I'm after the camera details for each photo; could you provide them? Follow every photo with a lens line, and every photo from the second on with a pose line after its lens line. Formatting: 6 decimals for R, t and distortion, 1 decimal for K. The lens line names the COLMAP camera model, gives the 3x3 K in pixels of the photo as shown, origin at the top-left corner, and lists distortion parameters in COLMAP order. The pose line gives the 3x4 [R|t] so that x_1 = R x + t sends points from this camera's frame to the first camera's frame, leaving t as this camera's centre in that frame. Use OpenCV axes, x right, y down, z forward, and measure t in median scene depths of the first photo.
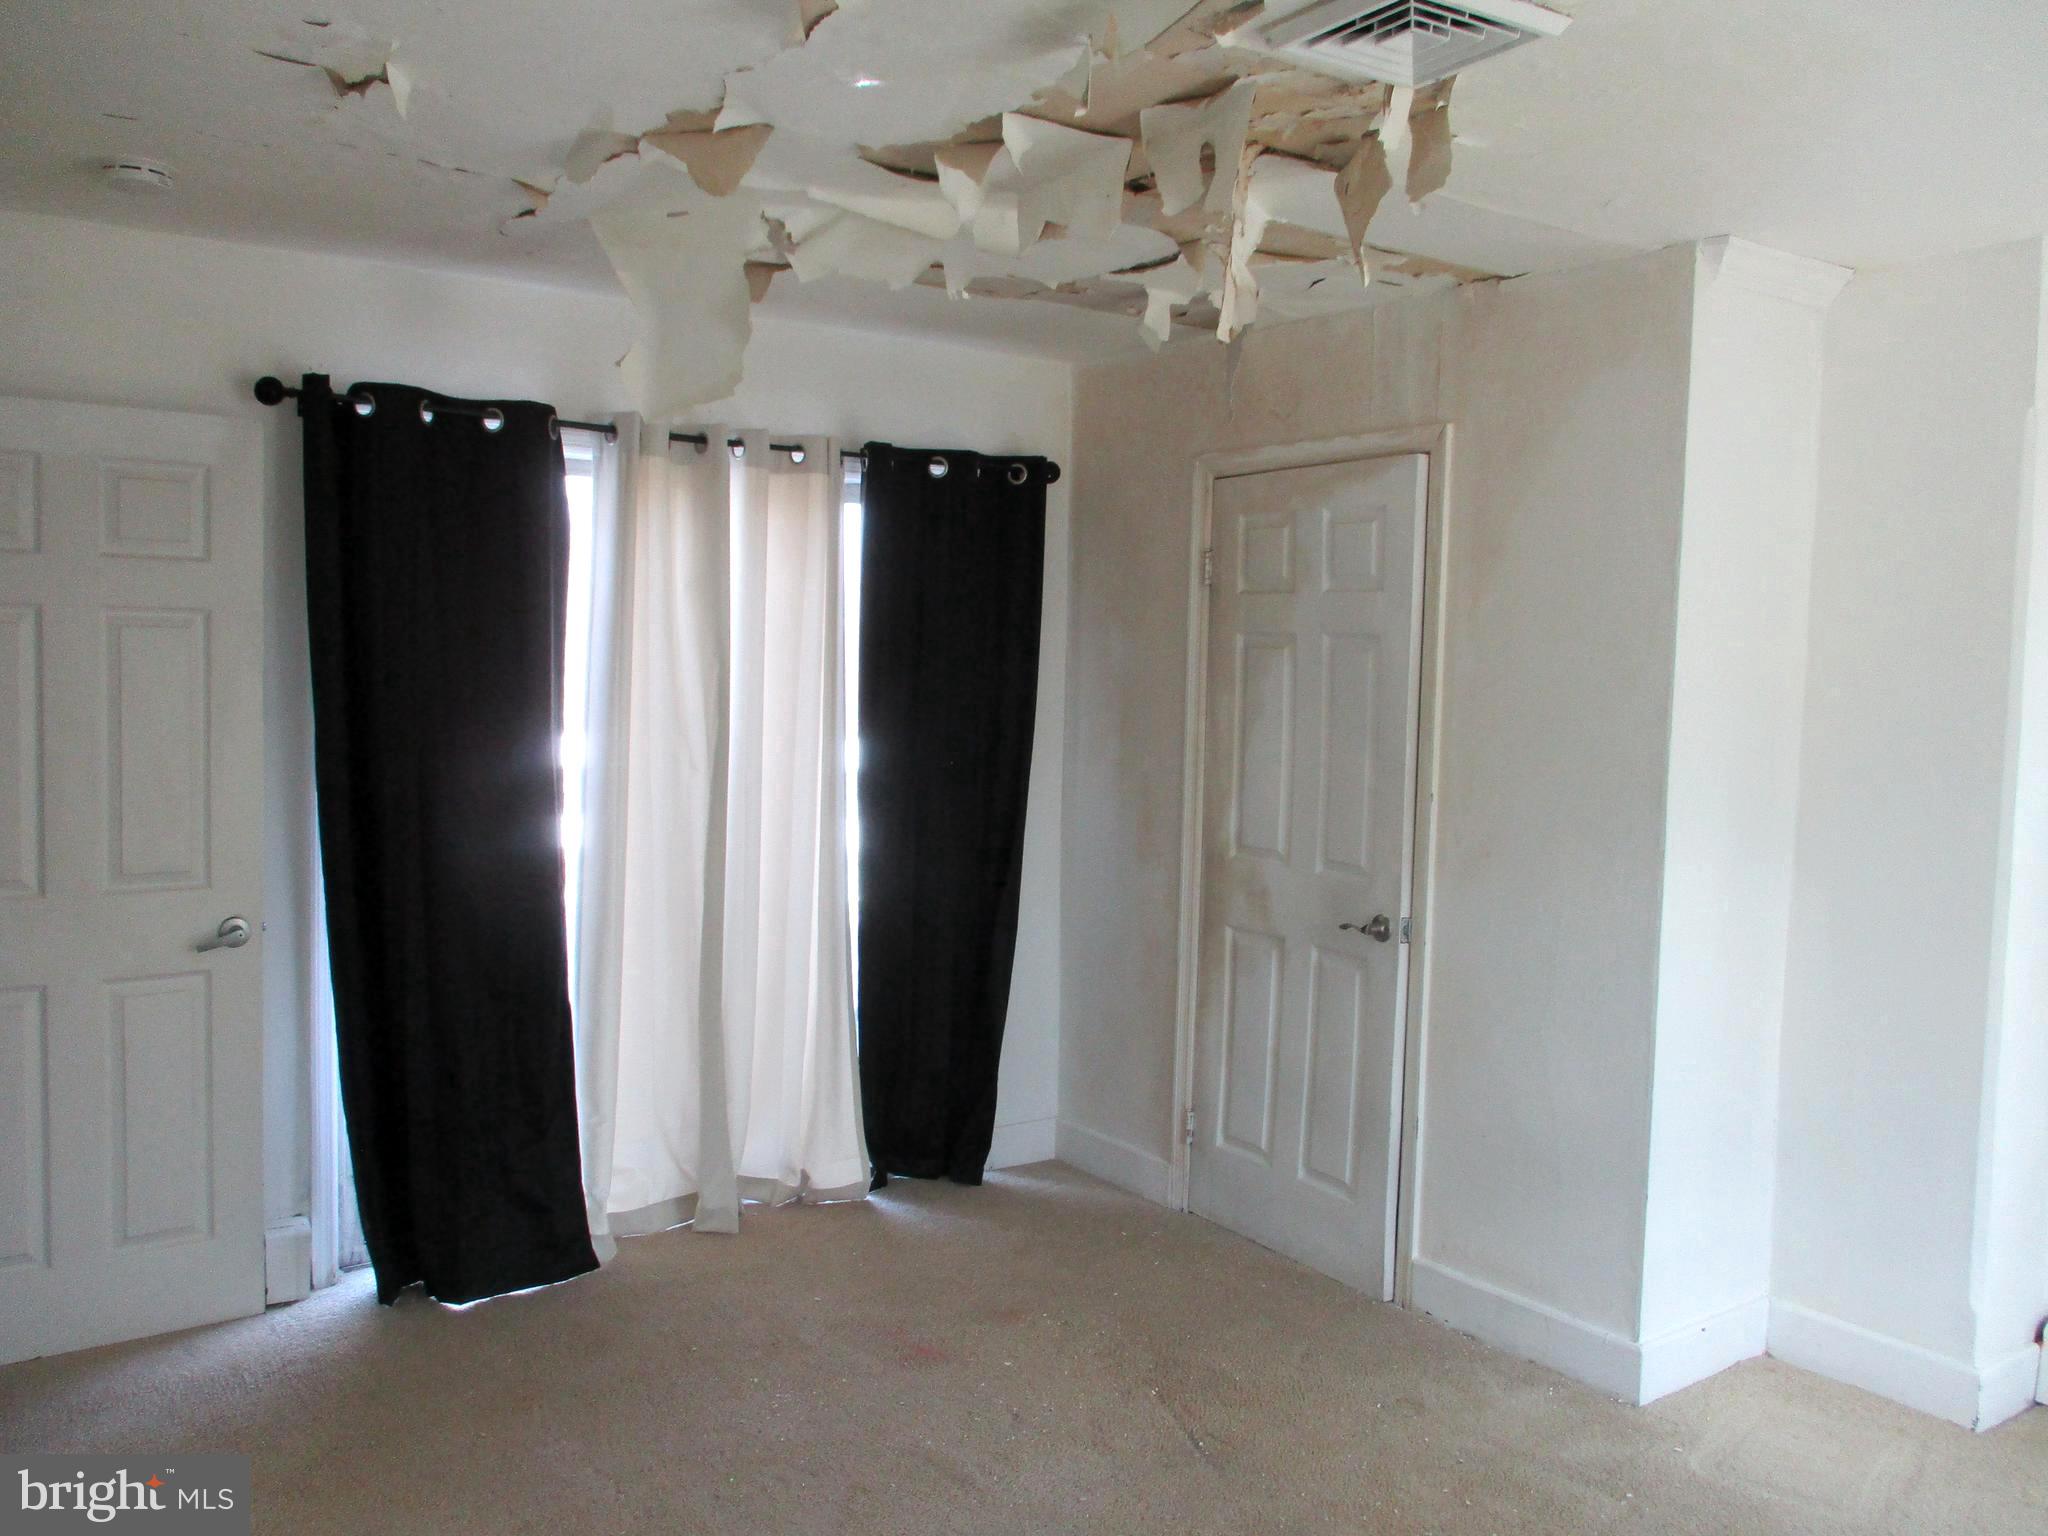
lens RADIAL K [[1705.3, 0, 1018.7], [0, 1705.3, 776.4], [0, 0, 1]] dist [-0.035490, 0.012513]
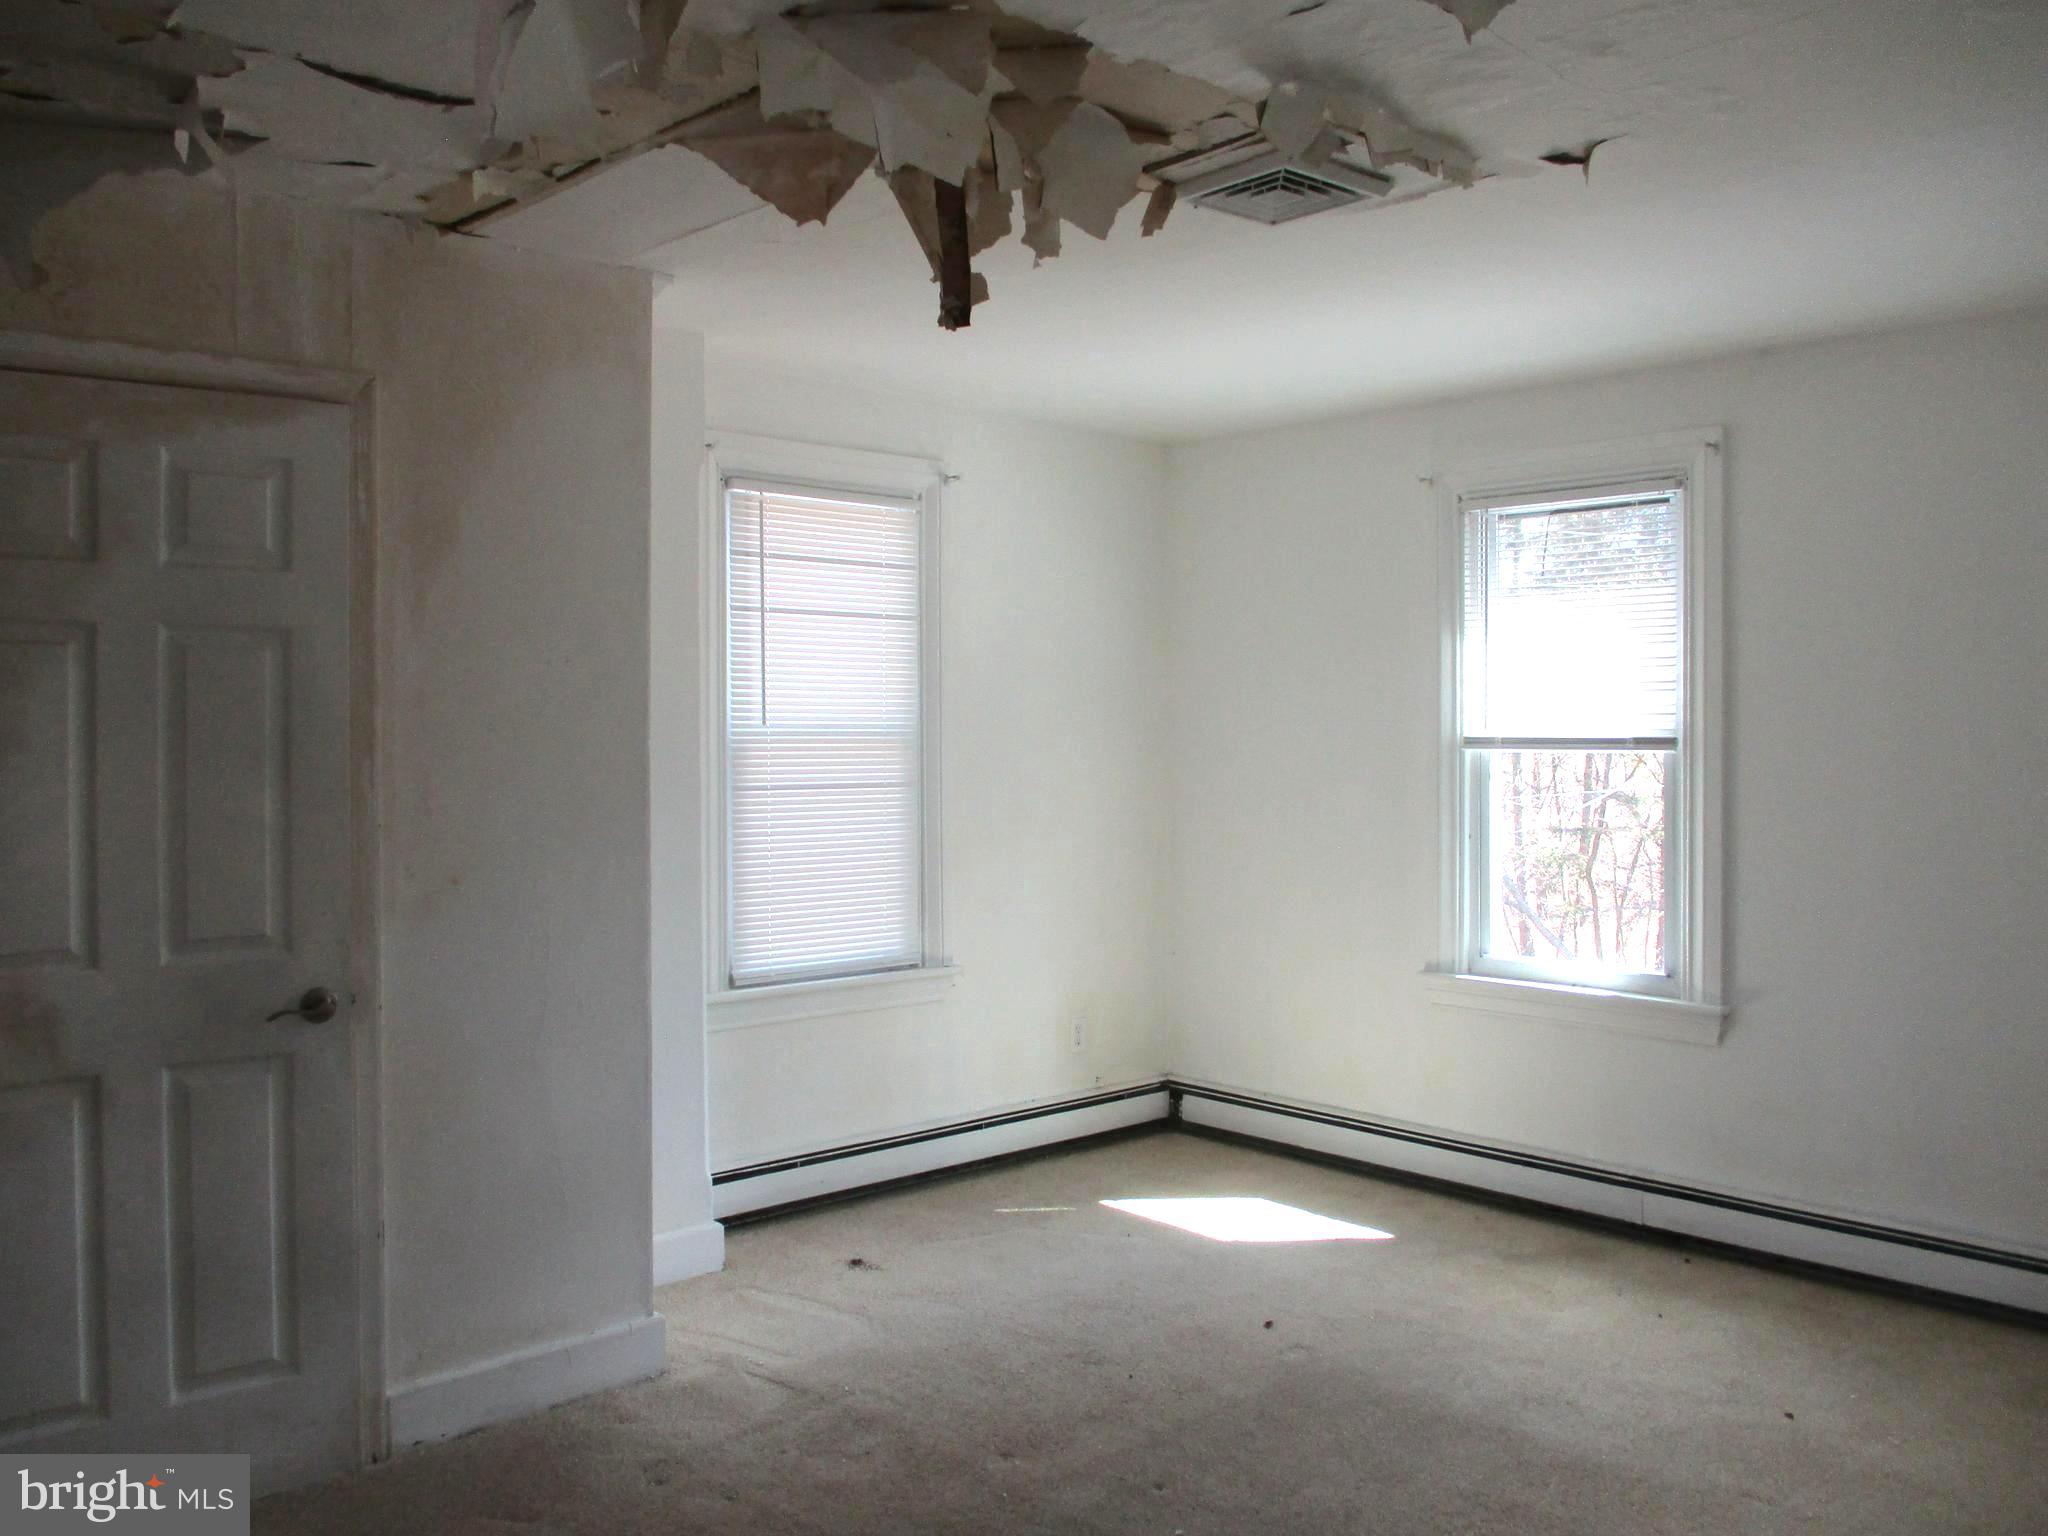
lens RADIAL K [[1705.3, 0, 1018.7], [0, 1705.3, 759.2], [0, 0, 1]] dist [-0.035490, 0.012513]
pose [[-0.159887, -0.048660, 0.985935, -0.593634], [0.070704, 0.995654, 0.060606, -0.046742], [-0.984600, 0.079400, -0.155751, 0.791821]]
